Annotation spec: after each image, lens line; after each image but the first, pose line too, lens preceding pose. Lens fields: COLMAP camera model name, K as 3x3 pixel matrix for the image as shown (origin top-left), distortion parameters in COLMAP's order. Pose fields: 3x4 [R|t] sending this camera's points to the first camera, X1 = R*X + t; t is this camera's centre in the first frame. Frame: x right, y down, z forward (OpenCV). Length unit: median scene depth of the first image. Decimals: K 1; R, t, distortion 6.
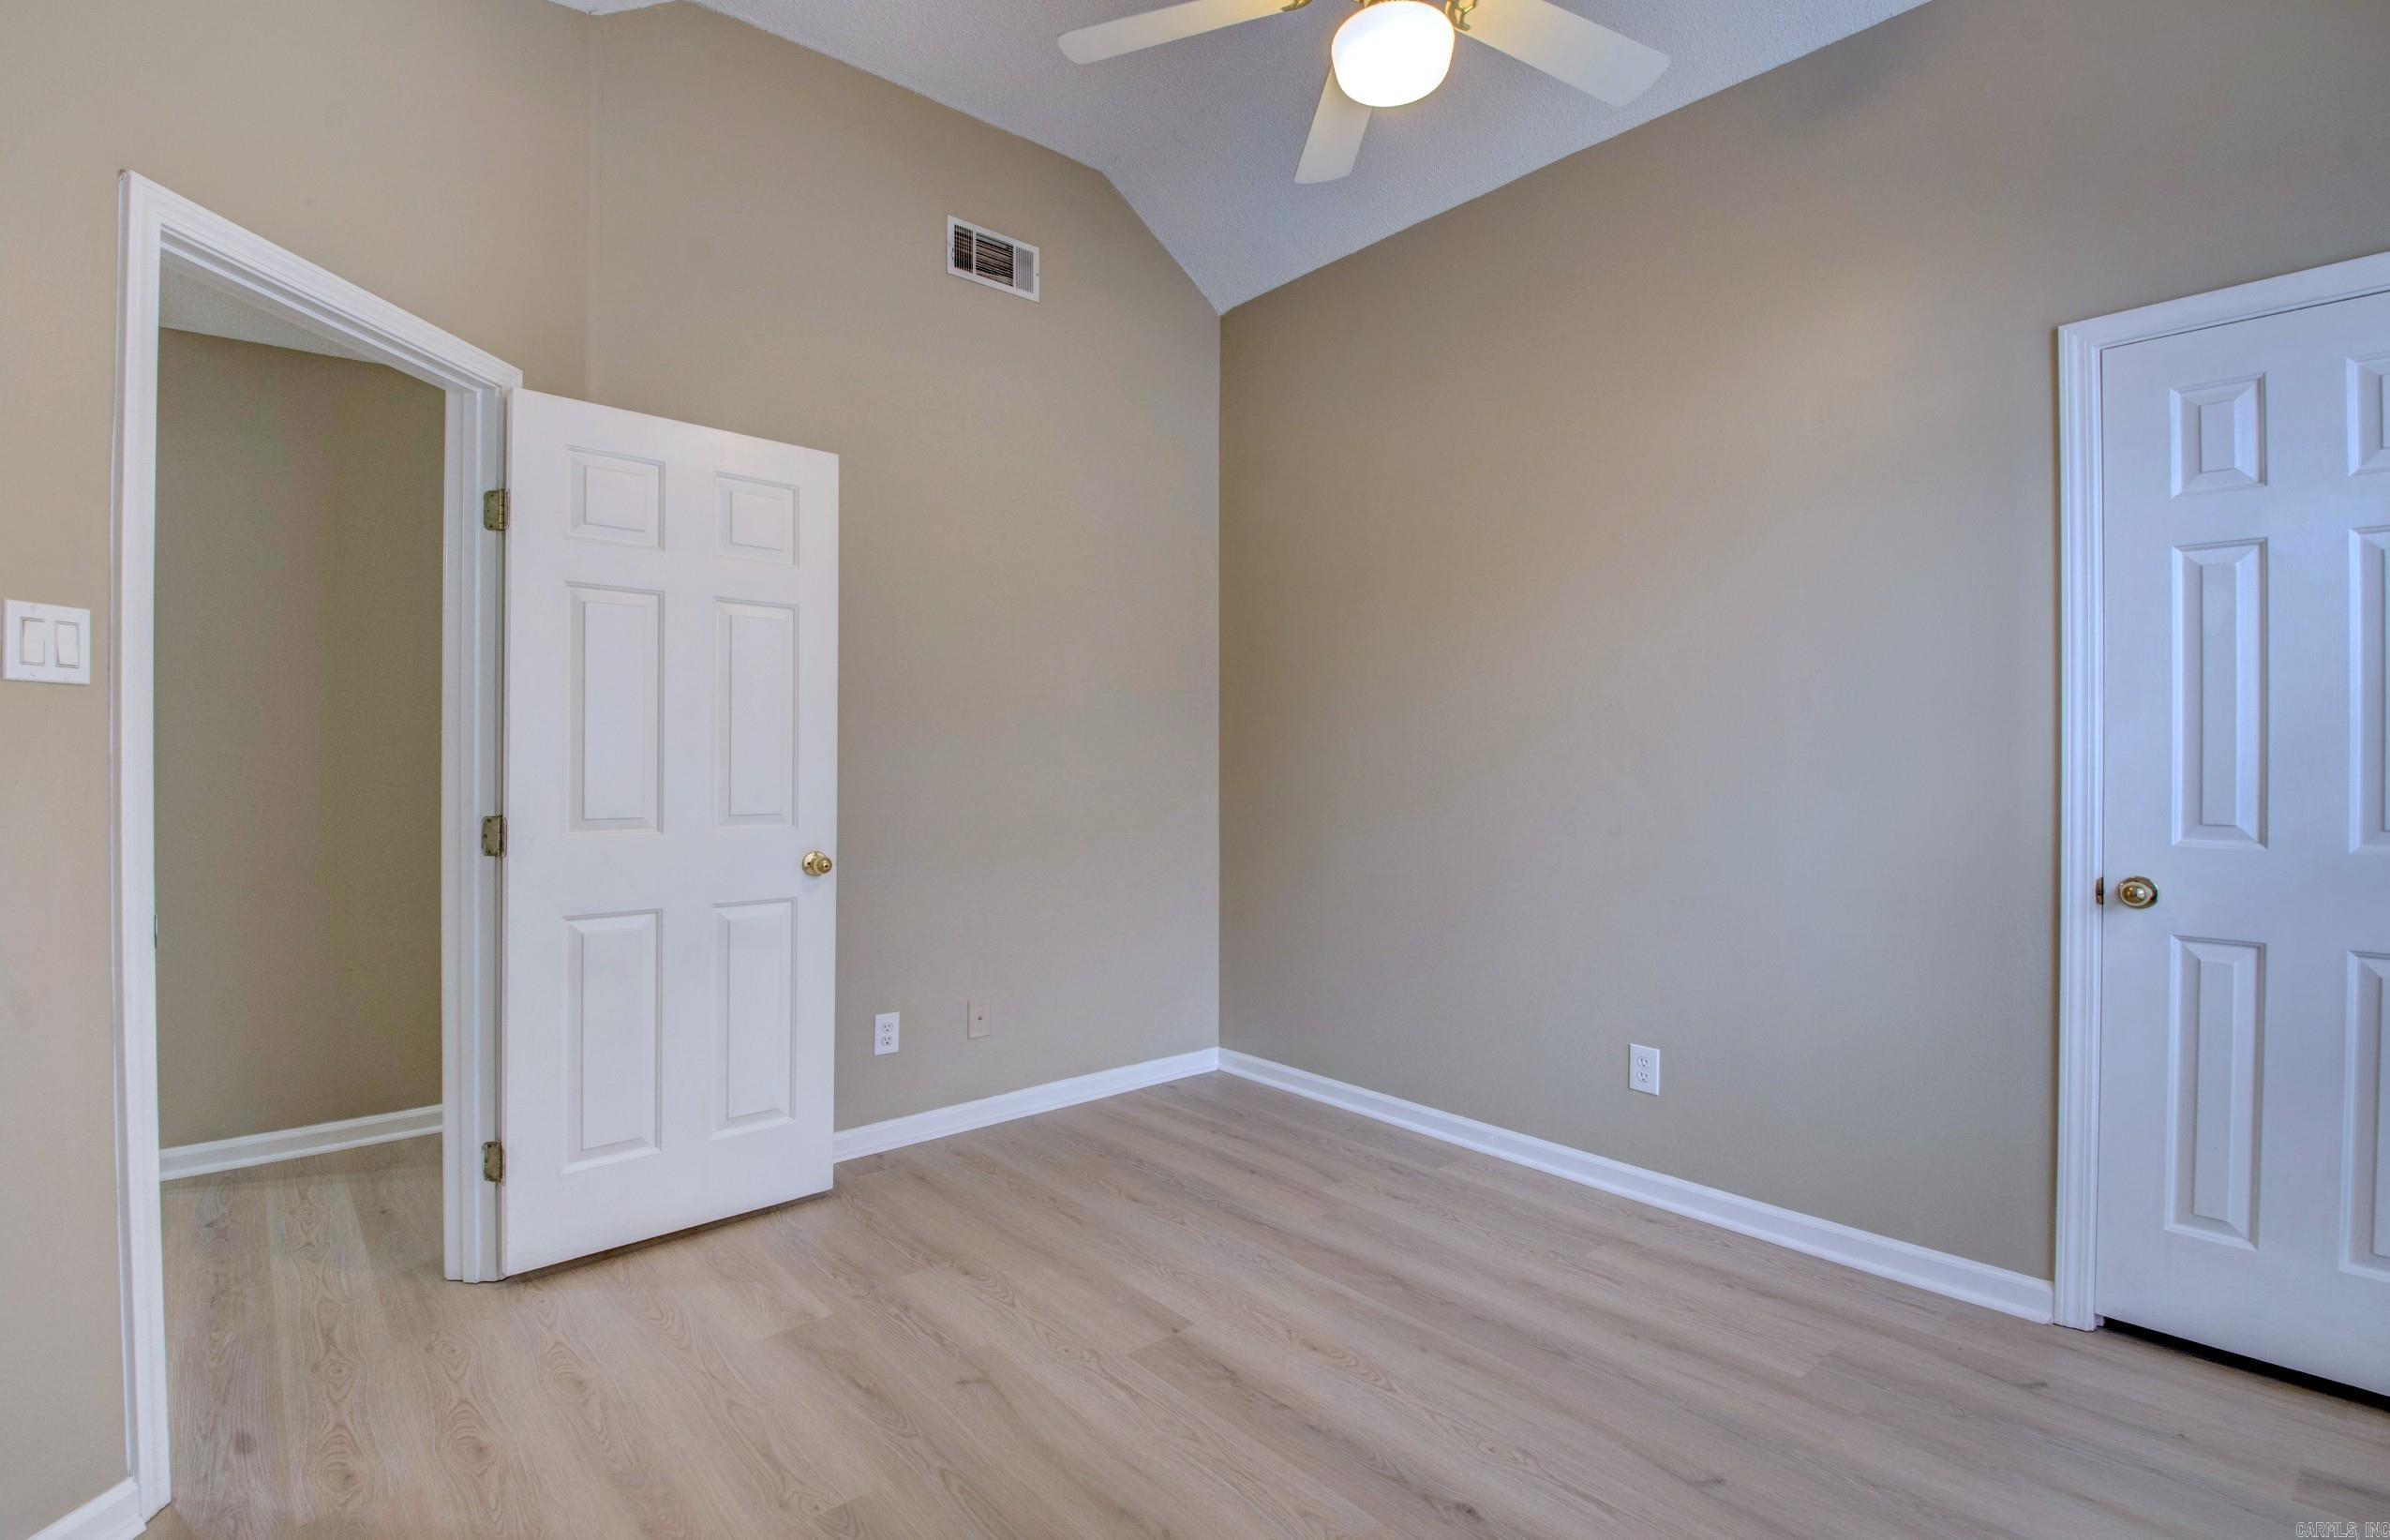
lens RADIAL K [[1128.0, 0, 1184.3], [0, 1128.0, 760.7], [0, 0, 1]] dist [0.025116, -0.030286]
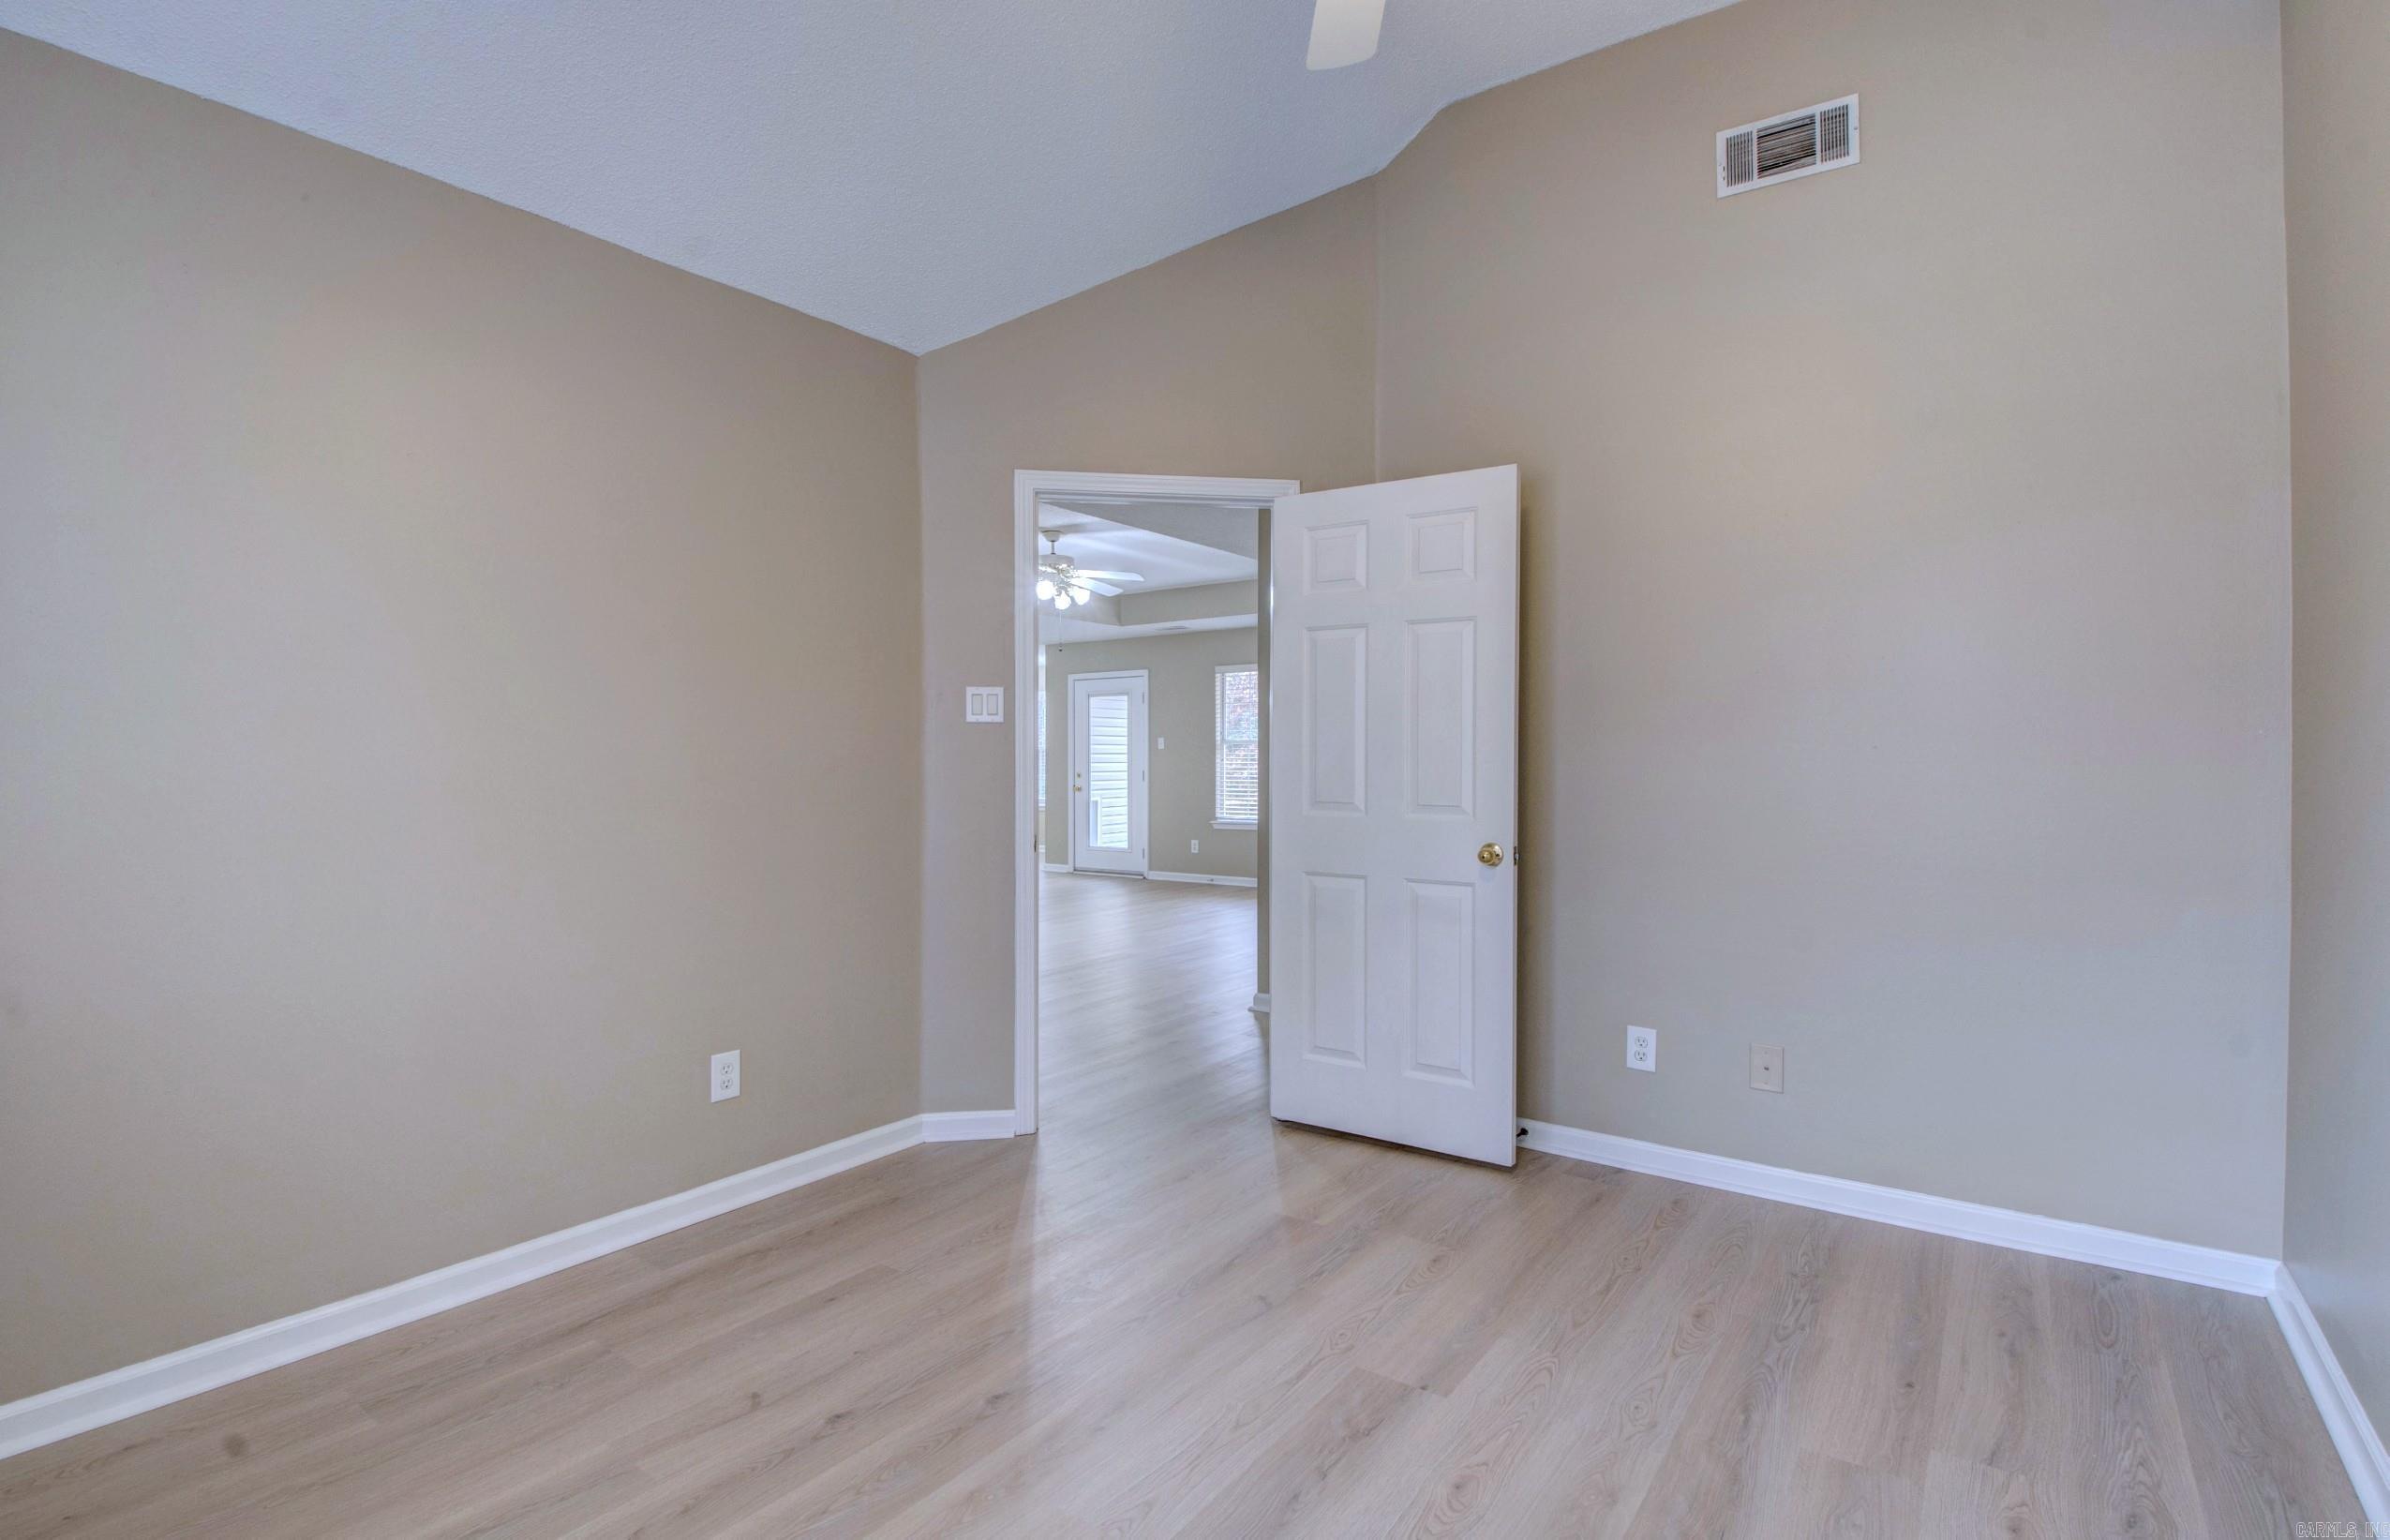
lens RADIAL K [[1128.0, 0, 1184.3], [0, 1128.0, 760.7], [0, 0, 1]] dist [0.025116, -0.030286]
pose [[0.219850, 0.002397, -0.975531, 0.697546], [-0.000456, 0.999997, 0.002355, -0.000465], [0.975534, -0.000073, 0.219851, 0.513533]]
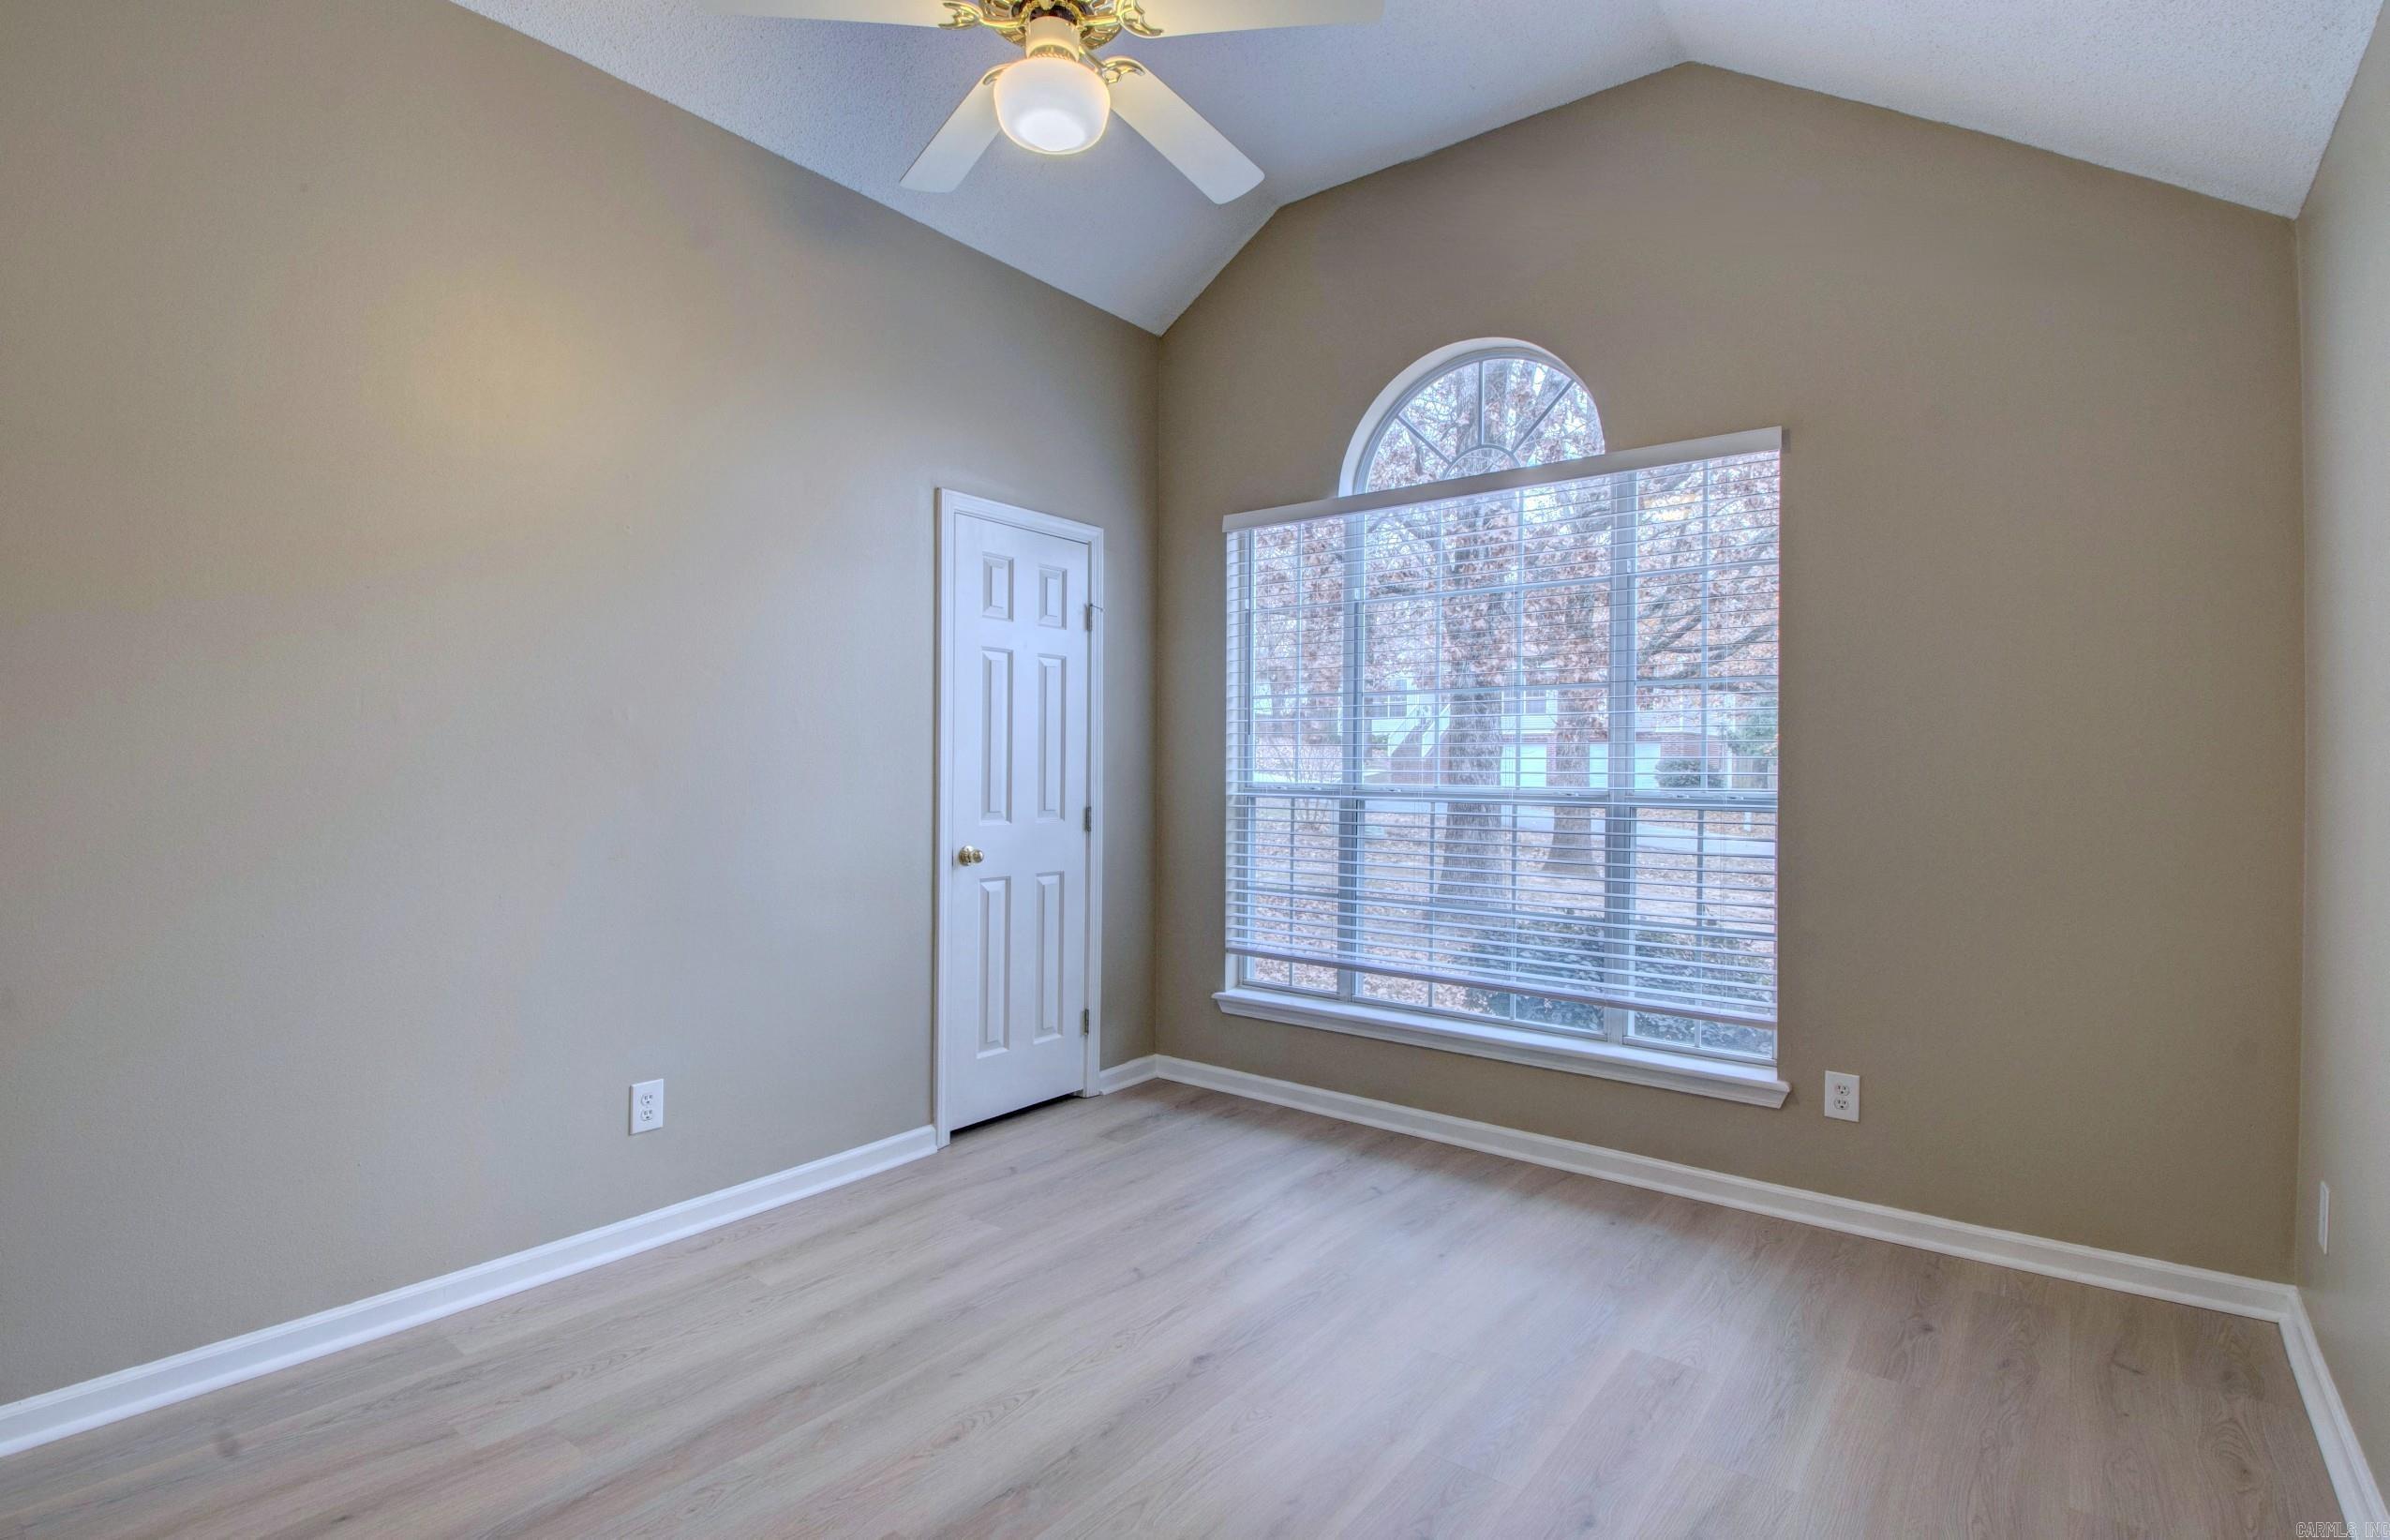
lens RADIAL K [[1128.0, 0, 1184.3], [0, 1128.0, 760.7], [0, 0, 1]] dist [0.025116, -0.030286]
pose [[-0.189694, 0.008004, 0.981811, -0.646170], [-0.001208, 0.999964, -0.008385, -0.004829], [-0.981842, -0.002777, -0.189678, 0.806763]]
